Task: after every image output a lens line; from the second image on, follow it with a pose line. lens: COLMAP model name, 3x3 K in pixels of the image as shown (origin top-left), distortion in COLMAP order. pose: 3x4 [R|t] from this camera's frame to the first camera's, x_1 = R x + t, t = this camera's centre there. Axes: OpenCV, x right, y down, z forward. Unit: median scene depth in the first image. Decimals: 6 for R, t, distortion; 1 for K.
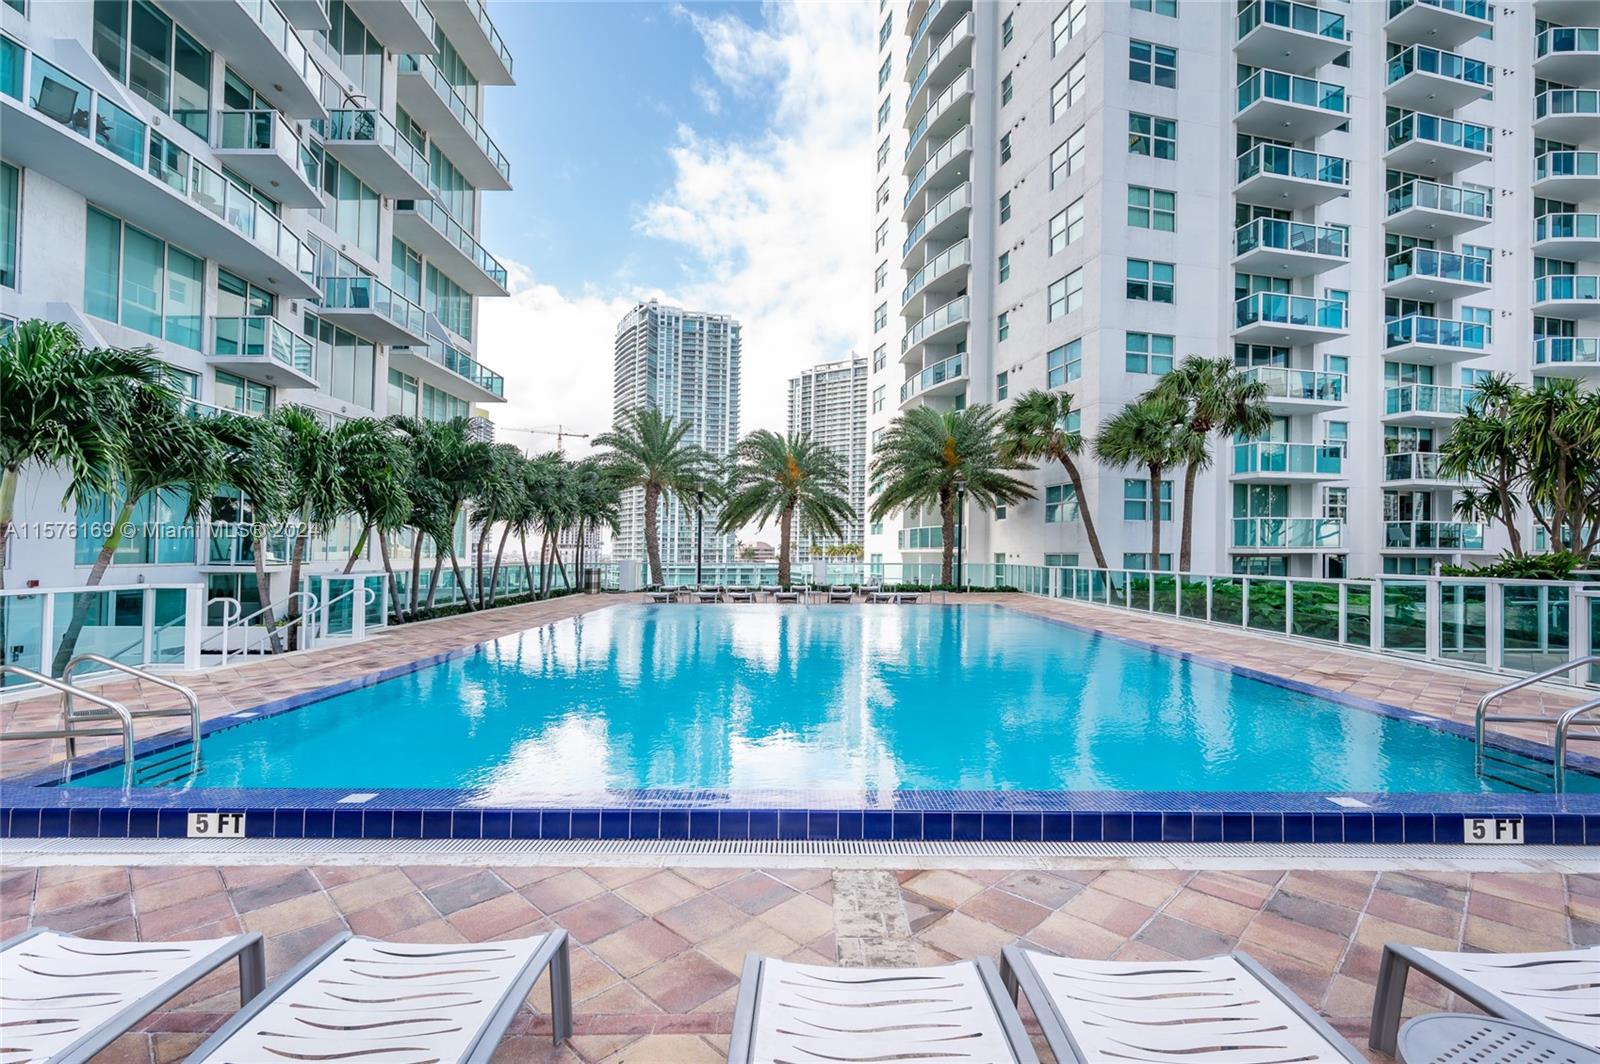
lens RADIAL K [[693.9, 0, 799.3], [0, 693.9, 540.1], [0, 0, 1]] dist [0.000842, 0.000130]
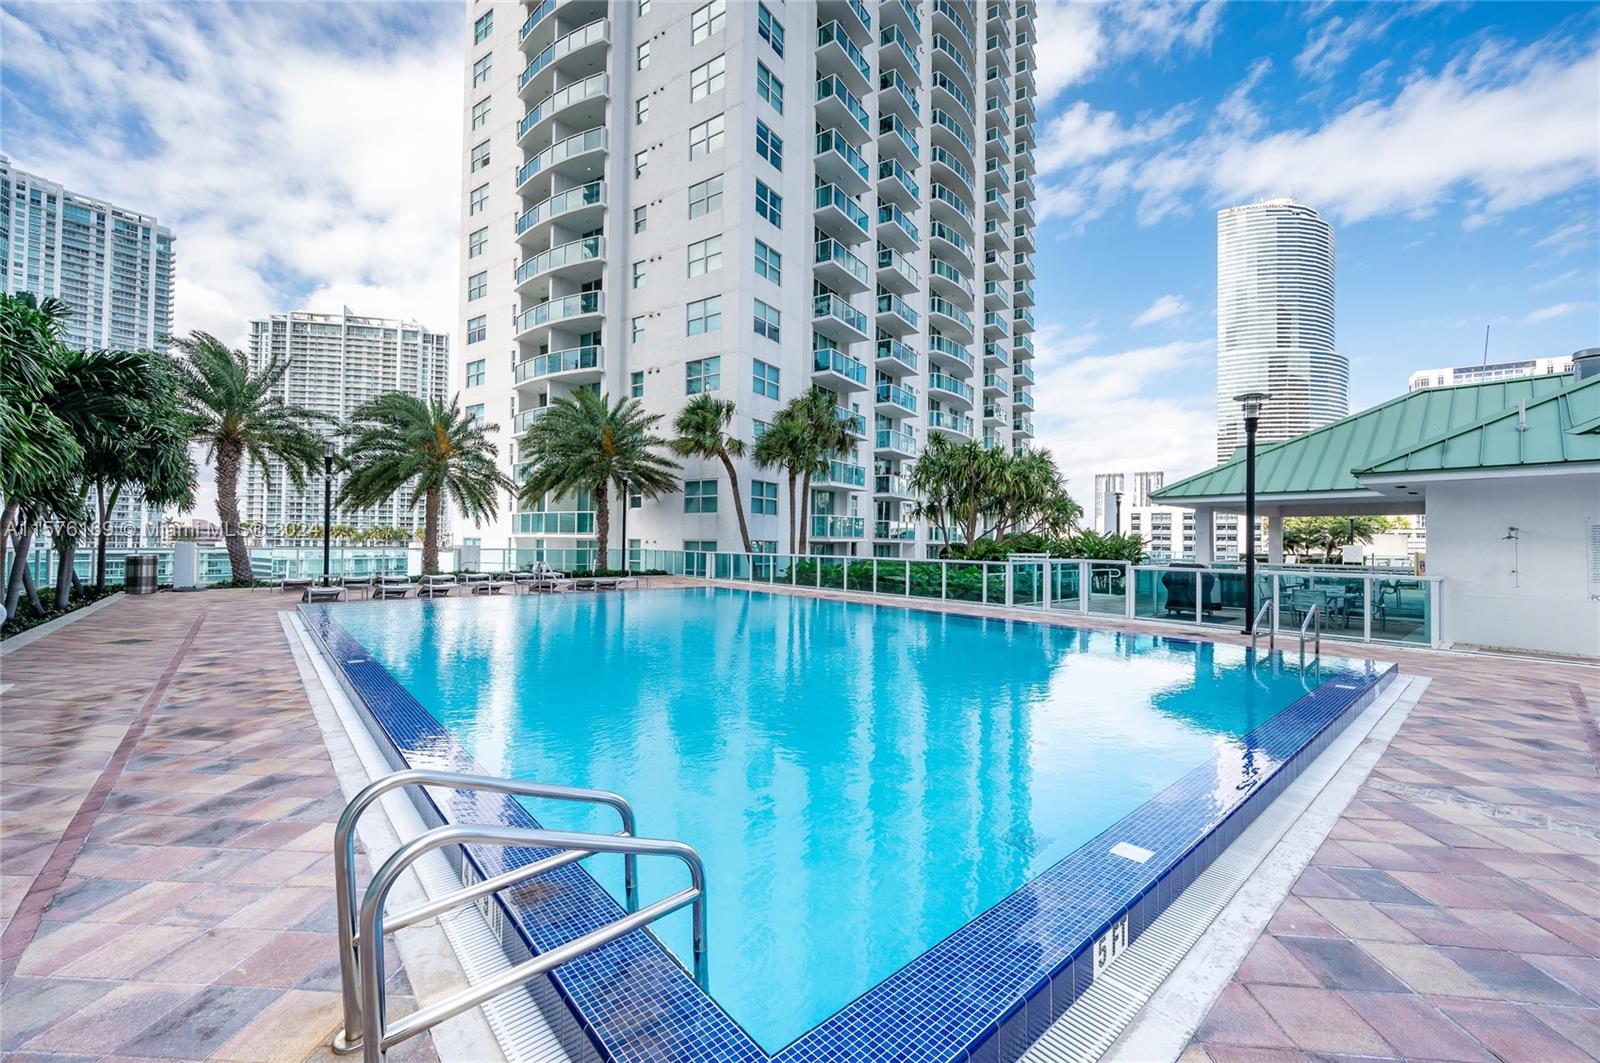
lens RADIAL K [[639.6, 0, 800.0], [0, 639.6, 531.5], [0, 0, 1]] dist [0.001401, 0.000212]
pose [[0.757336, 0.019048, 0.652747, -0.174889], [-0.024494, 0.999700, -0.000754, 0.001263], [-0.652566, -0.015418, 0.757575, 0.085483]]
